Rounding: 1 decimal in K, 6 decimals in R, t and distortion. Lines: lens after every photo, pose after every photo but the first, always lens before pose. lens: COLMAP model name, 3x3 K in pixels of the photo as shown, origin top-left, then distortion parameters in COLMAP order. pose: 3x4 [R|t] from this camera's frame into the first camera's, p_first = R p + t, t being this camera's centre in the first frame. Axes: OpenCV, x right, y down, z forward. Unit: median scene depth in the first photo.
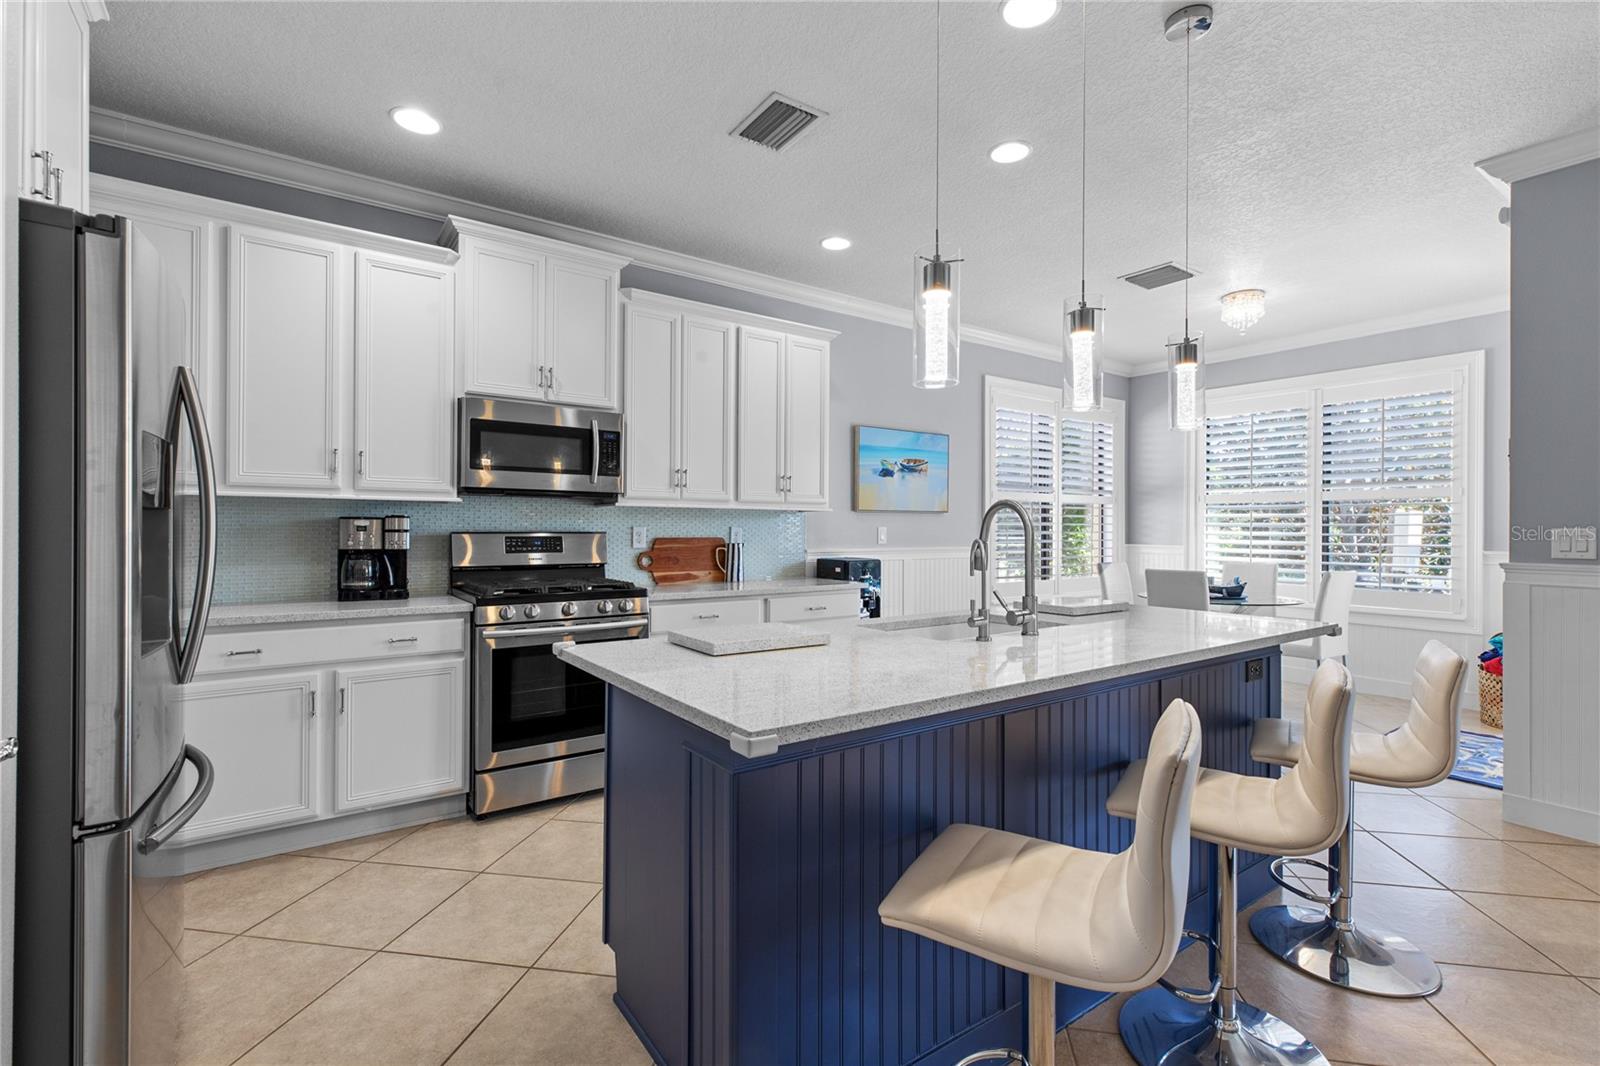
lens RADIAL K [[717.7, 0, 807.7], [0, 717.7, 525.0], [0, 0, 1]] dist [0.002087, 0.001354]
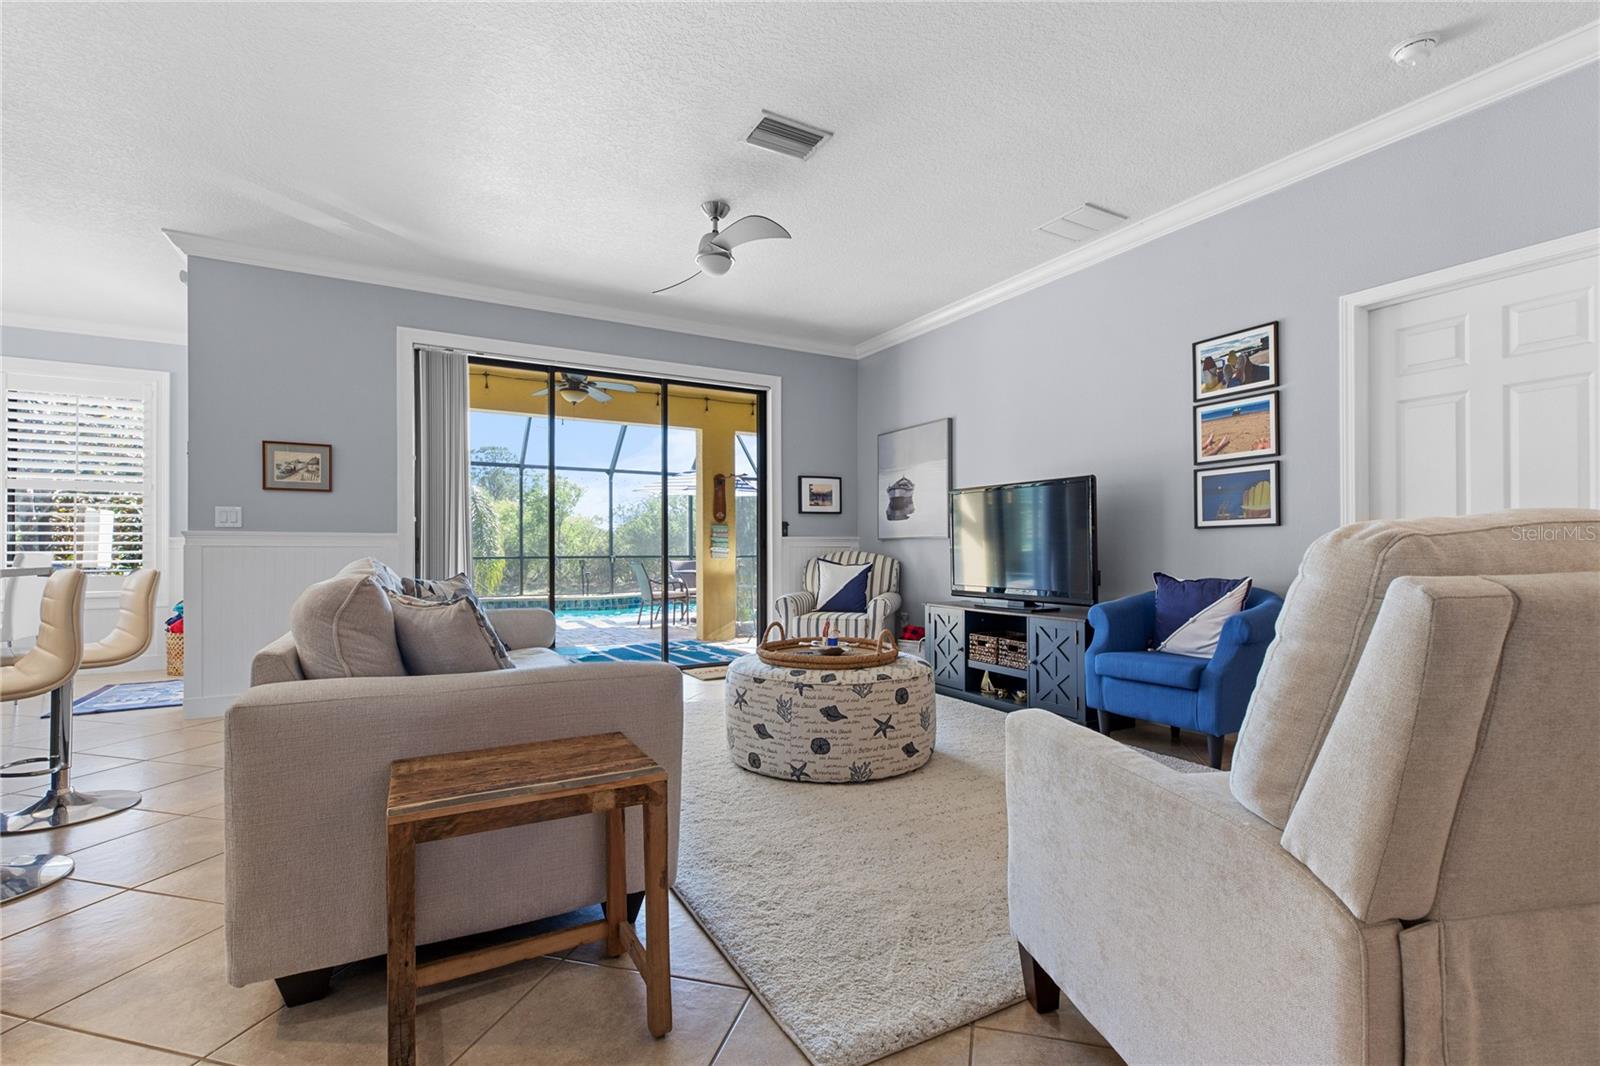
lens RADIAL K [[717.7, 0, 804.0], [0, 717.7, 547.0], [0, 0, 1]] dist [0.002087, 0.001354]
pose [[0.093284, -0.000507, 0.995639, -0.264744], [-0.000027, 1.000000, 0.000512, 0.077232], [-0.995640, -0.000075, 0.093284, -0.279835]]
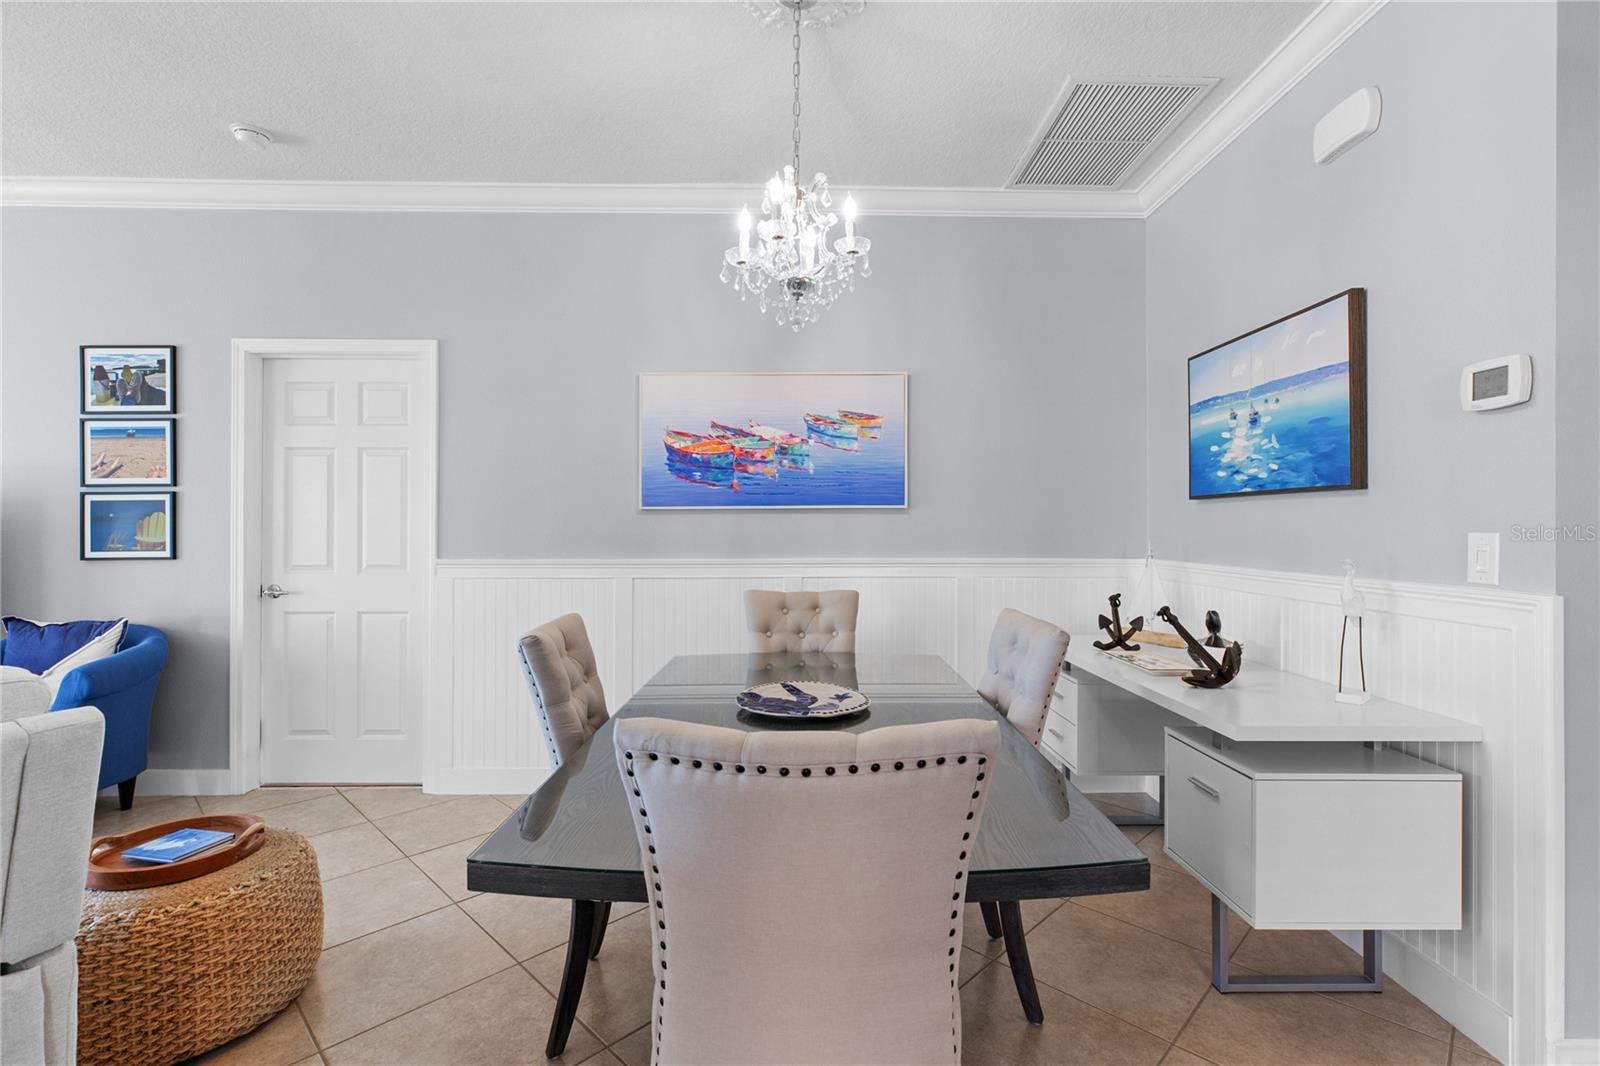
lens RADIAL K [[717.7, 0, 824.4], [0, 717.7, 527.1], [0, 0, 1]] dist [0.002087, 0.001354]
pose [[-0.822078, -0.005613, 0.569347, -0.481967], [-0.008309, 0.999963, -0.002139, -0.005448], [-0.569314, -0.006490, -0.822094, -0.566570]]
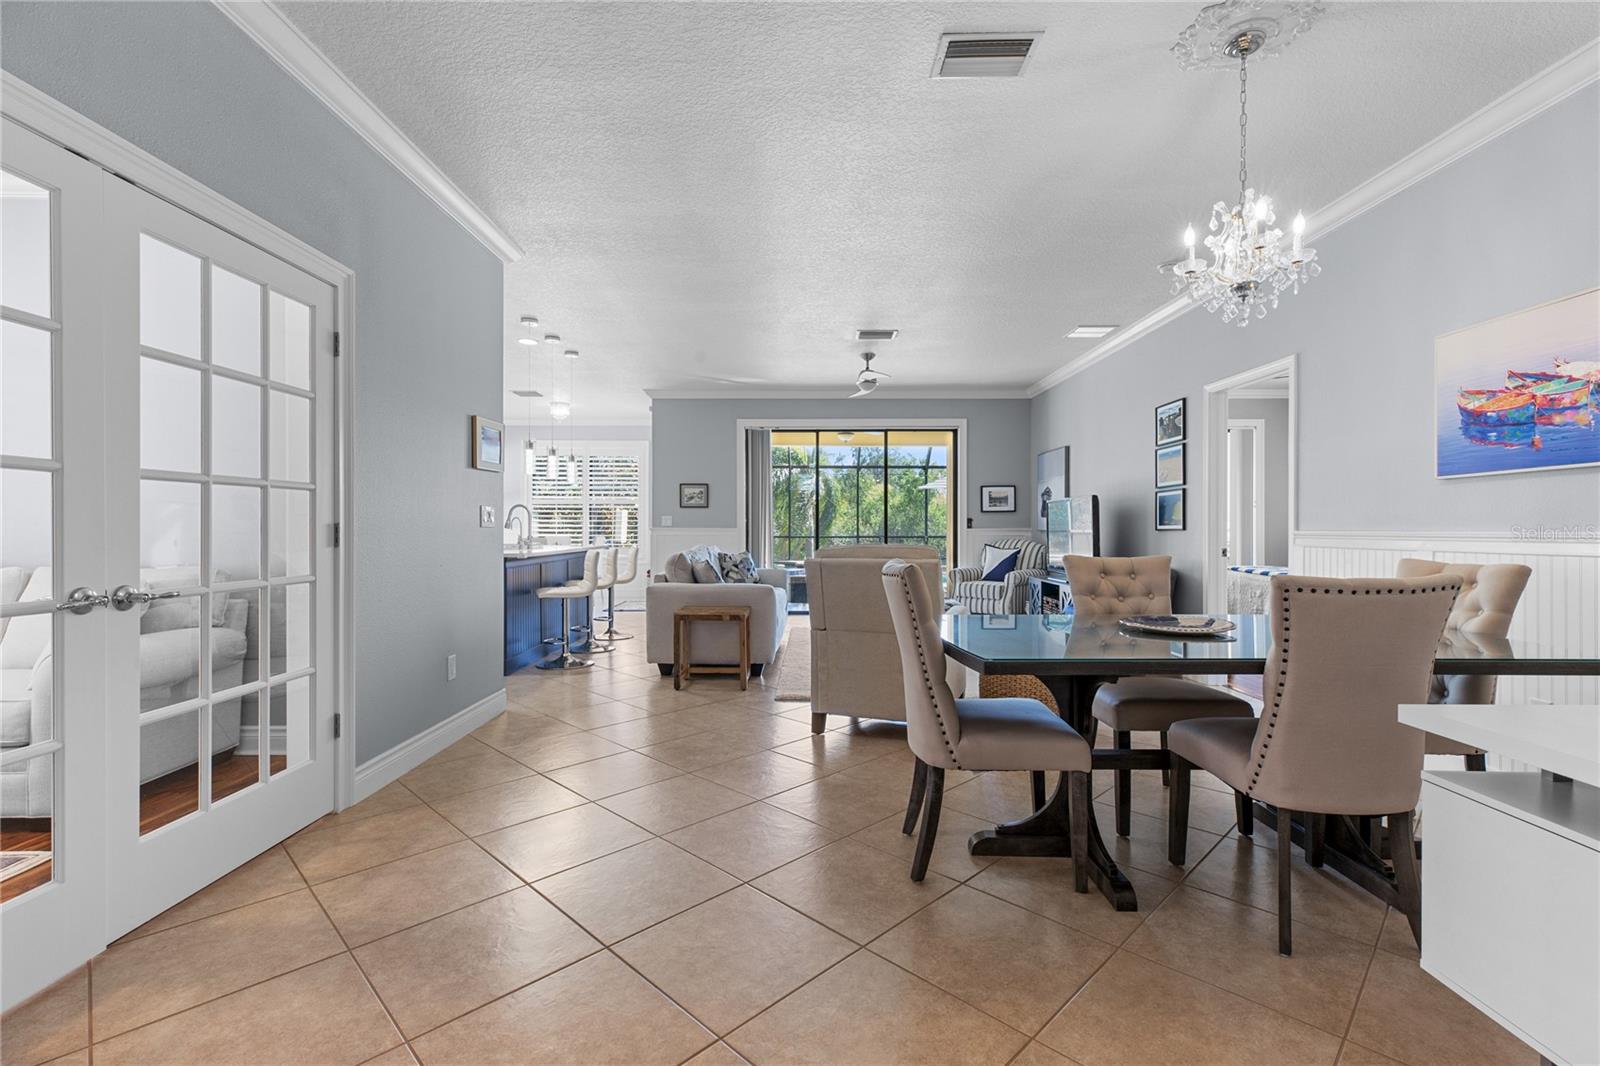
lens RADIAL K [[717.7, 0, 808.8], [0, 717.7, 527.2], [0, 0, 1]] dist [0.002087, 0.001354]
pose [[0.575308, -0.004865, 0.817922, -0.980529], [-0.000877, 0.999978, 0.006565, 0.028883], [-0.817936, -0.004495, 0.575291, -1.125535]]
